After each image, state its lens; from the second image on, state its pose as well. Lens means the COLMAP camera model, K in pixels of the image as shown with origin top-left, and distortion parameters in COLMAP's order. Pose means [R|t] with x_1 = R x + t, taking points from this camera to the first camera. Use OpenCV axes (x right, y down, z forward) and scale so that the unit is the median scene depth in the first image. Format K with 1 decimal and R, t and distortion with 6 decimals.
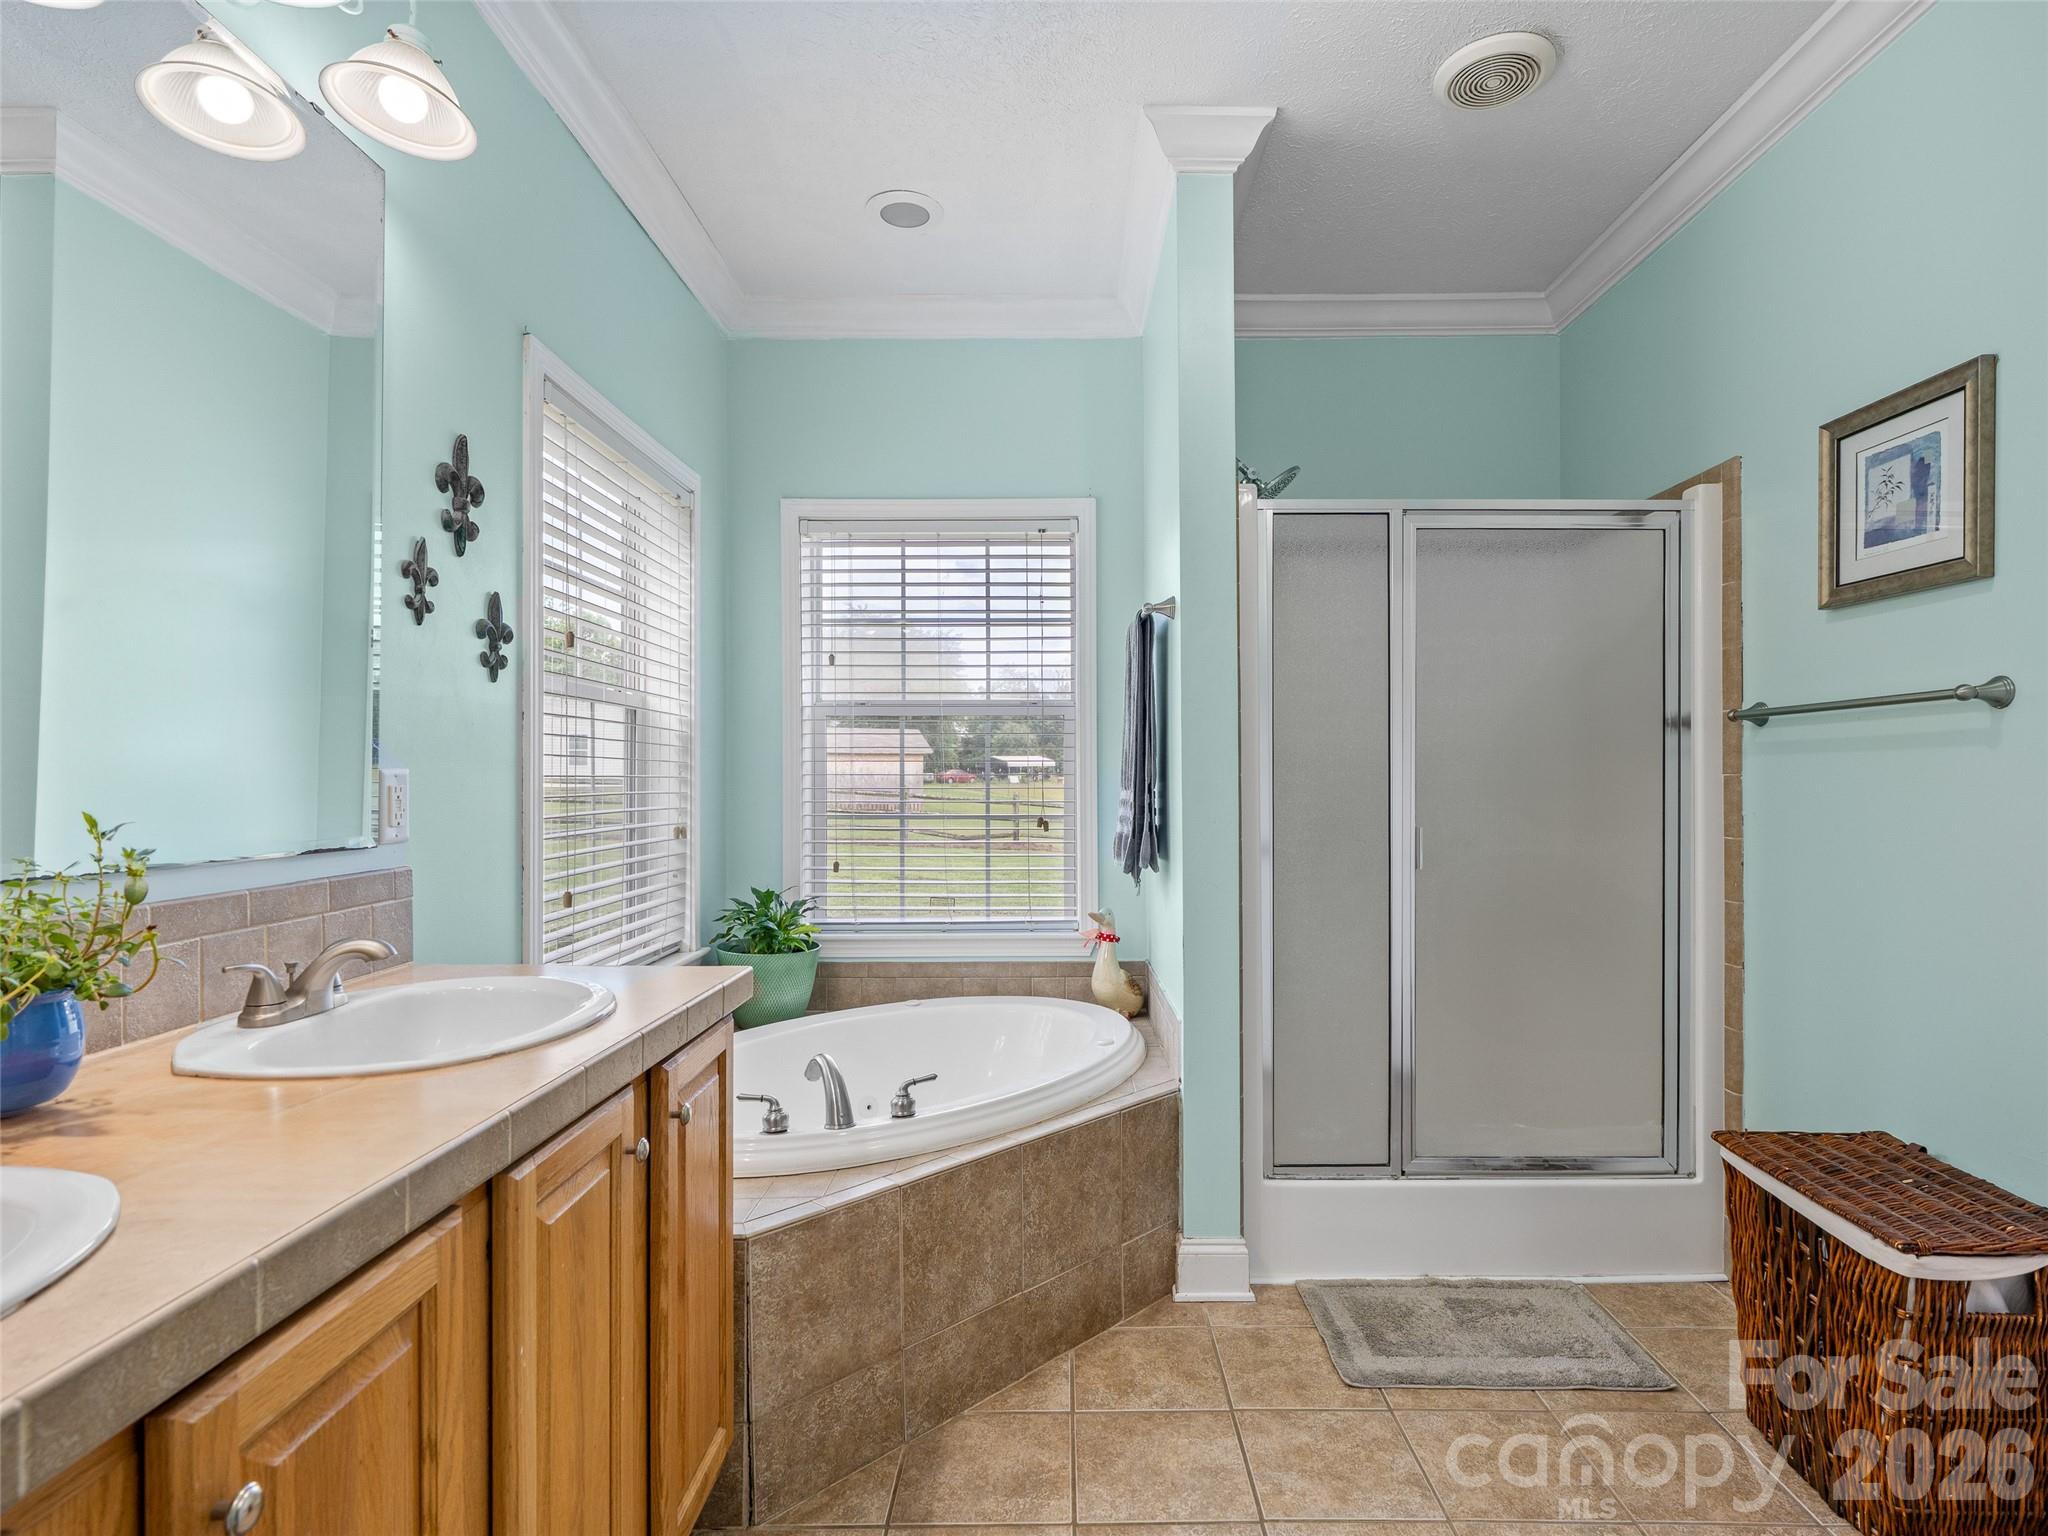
lens RADIAL K [[1047.3, 0, 1080.0], [0, 1047.3, 770.5], [0, 0, 1]] dist [-0.009861, 0.003512]
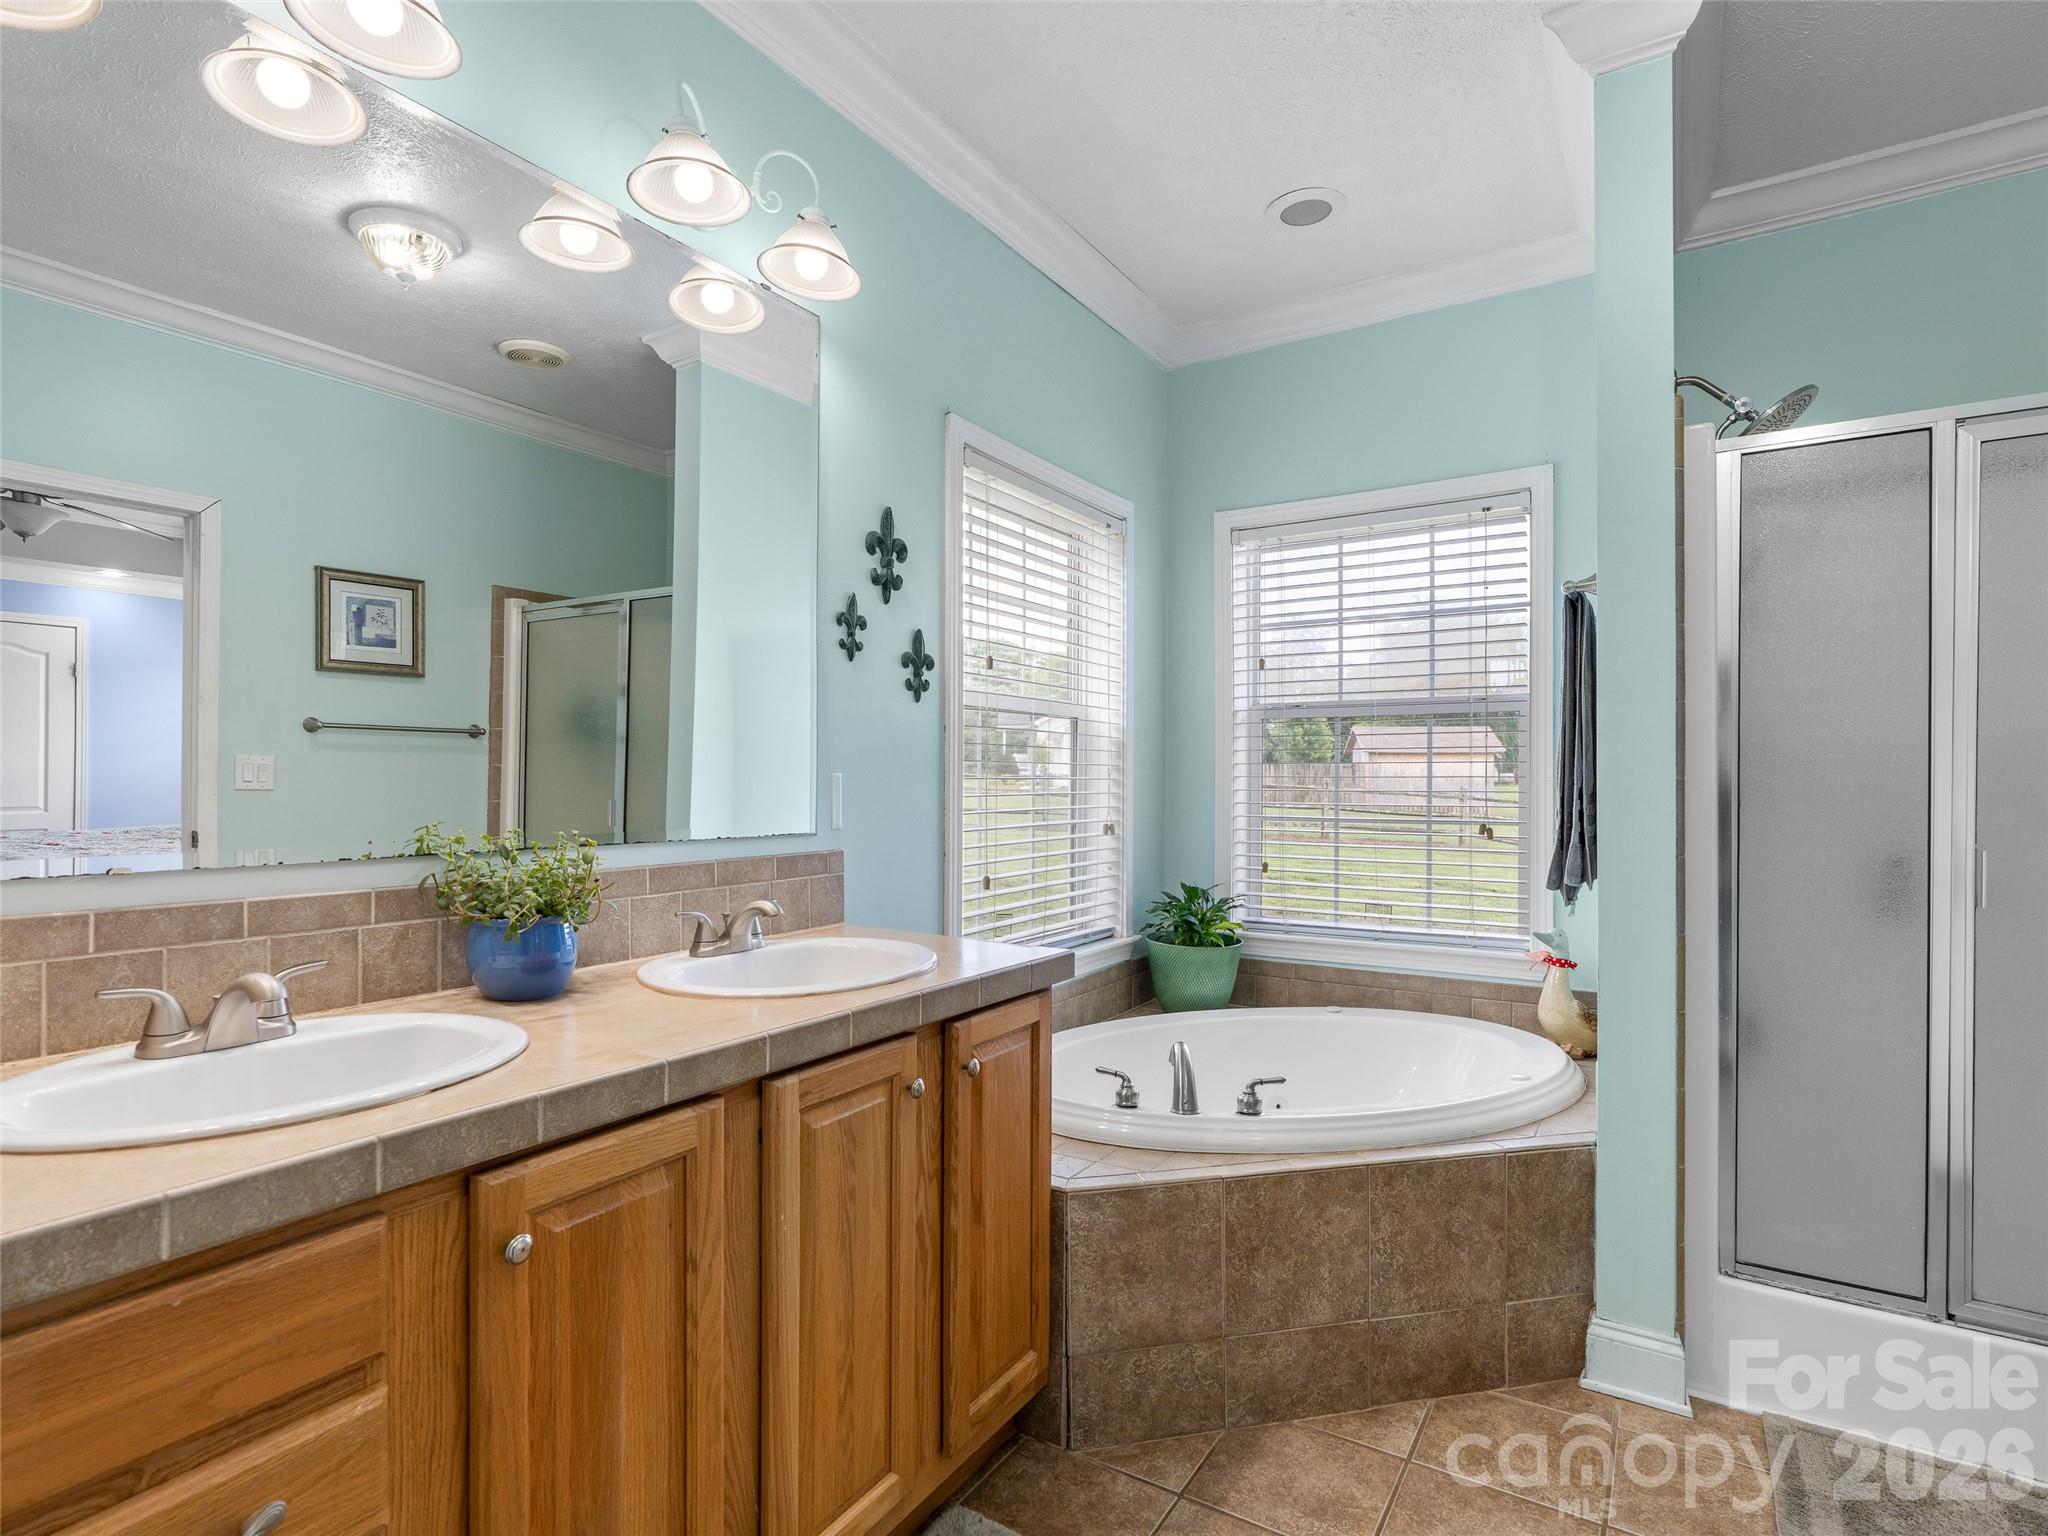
lens RADIAL K [[1047.3, 0, 1018.4], [0, 1047.3, 772.9], [0, 0, 1]] dist [-0.009861, 0.003512]
pose [[0.837018, -0.000388, -0.547176, 0.205624], [0.001593, 0.999997, 0.001728, -0.003165], [0.547173, -0.002318, 0.837016, 0.027946]]
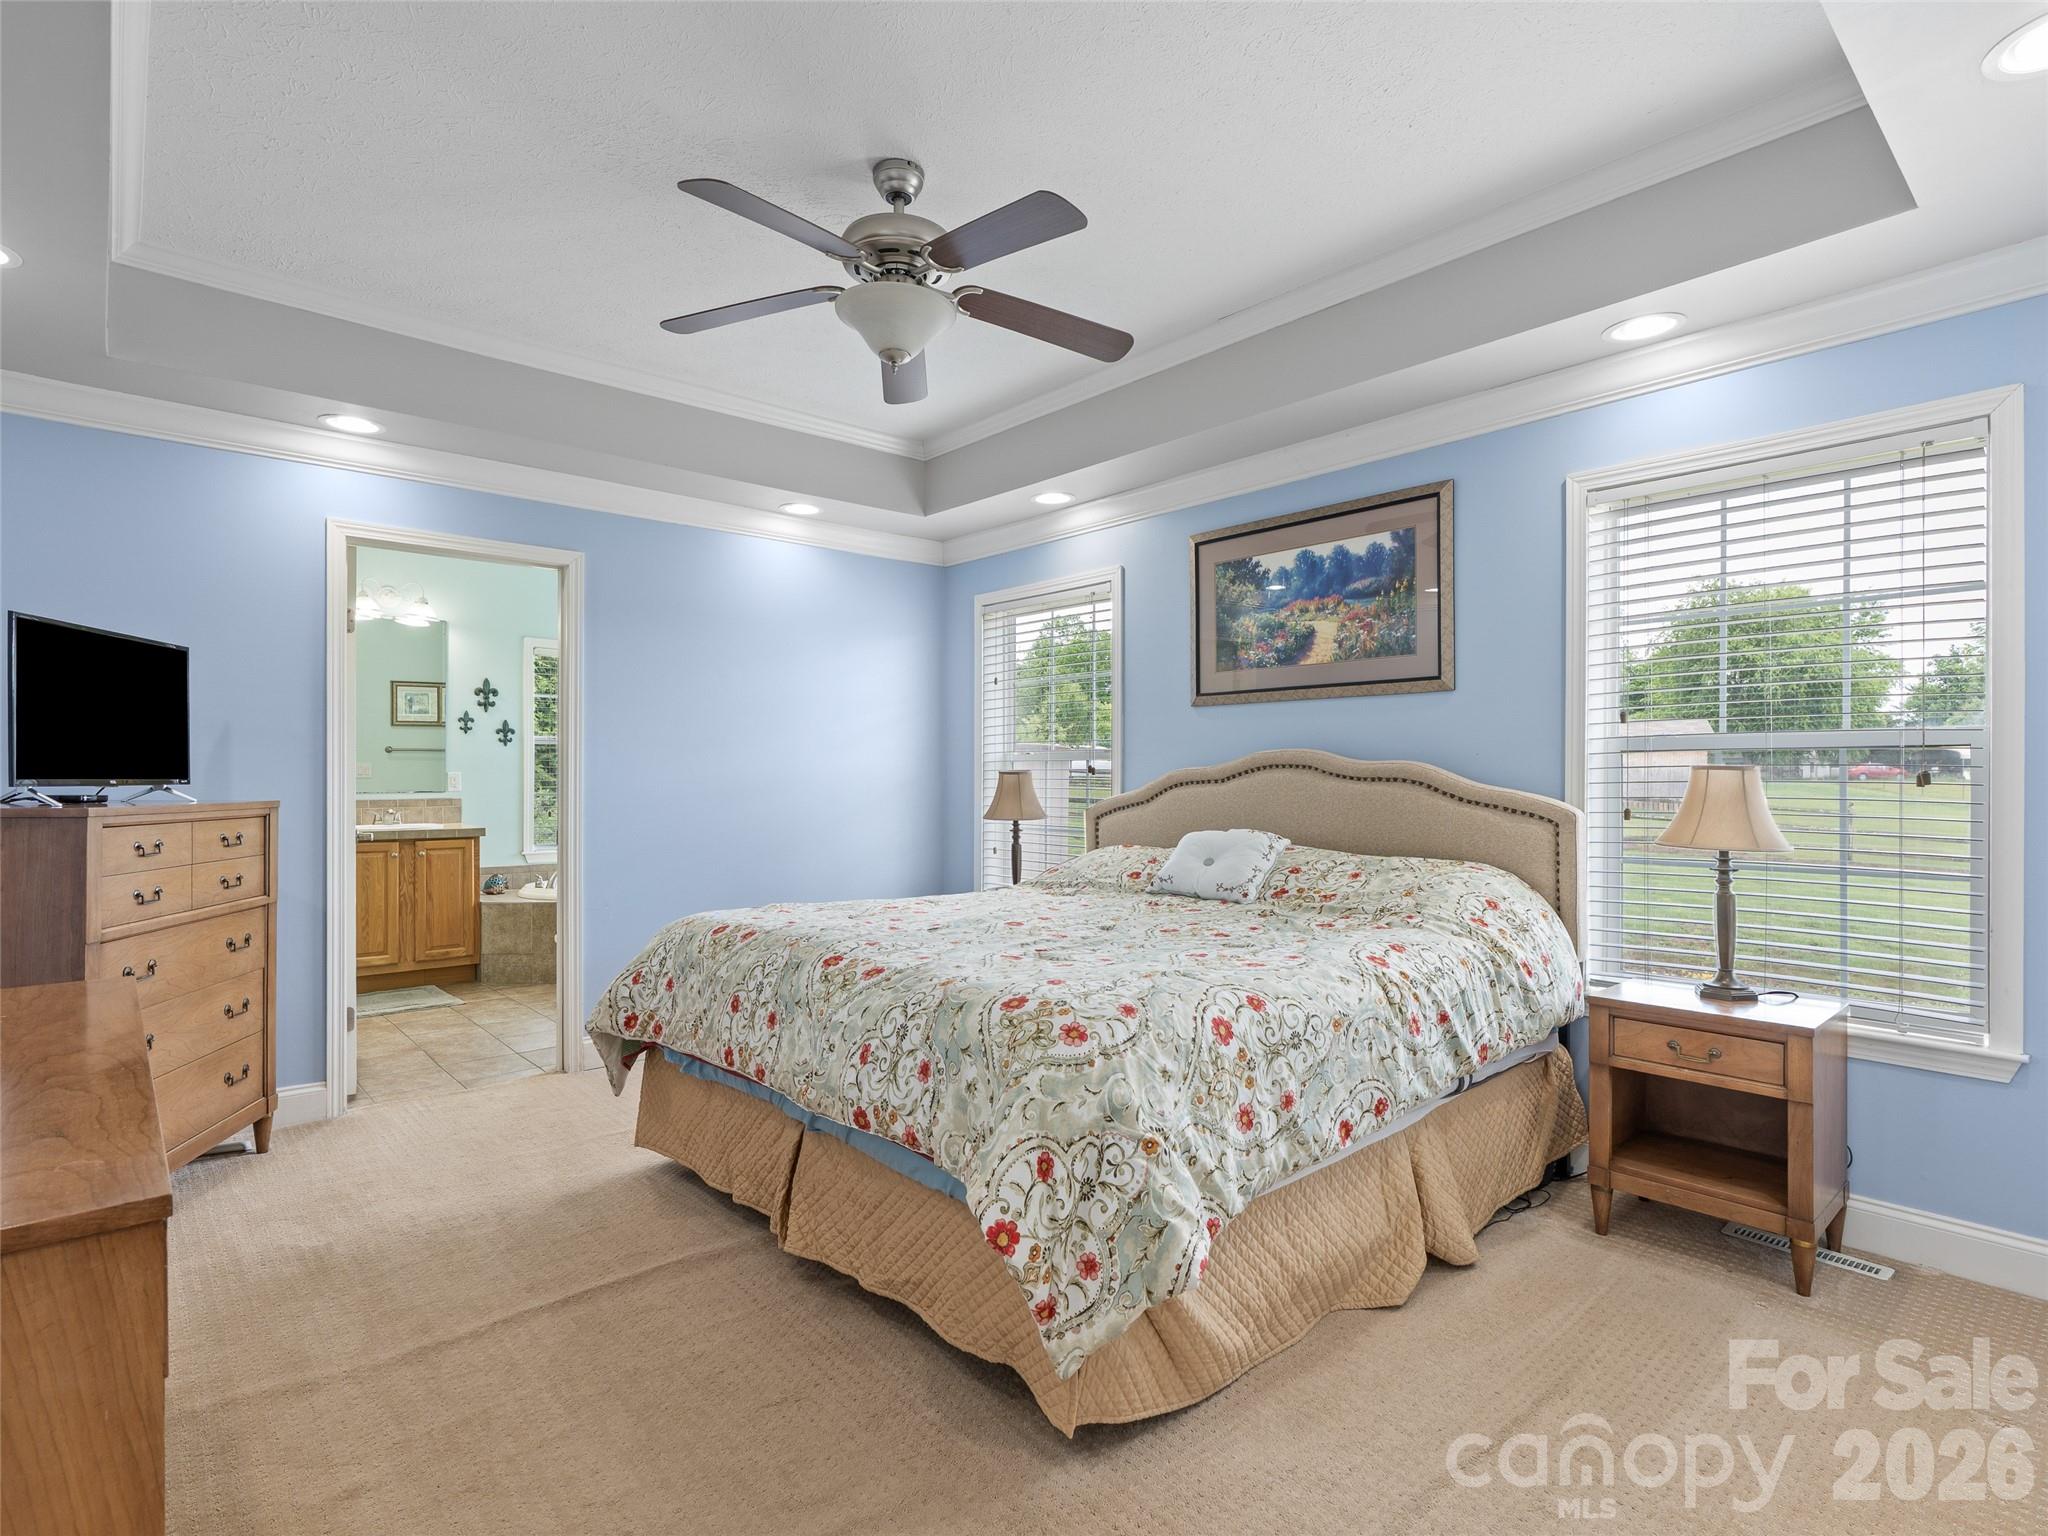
lens RADIAL K [[1047.3, 0, 994.3], [0, 1047.3, 770.5], [0, 0, 1]] dist [-0.009861, 0.003512]
pose [[0.641938, 0.004181, -0.766745, 2.920279], [0.002118, 0.999972, 0.007226, -0.025239], [0.766754, -0.006263, 0.641911, 0.035771]]
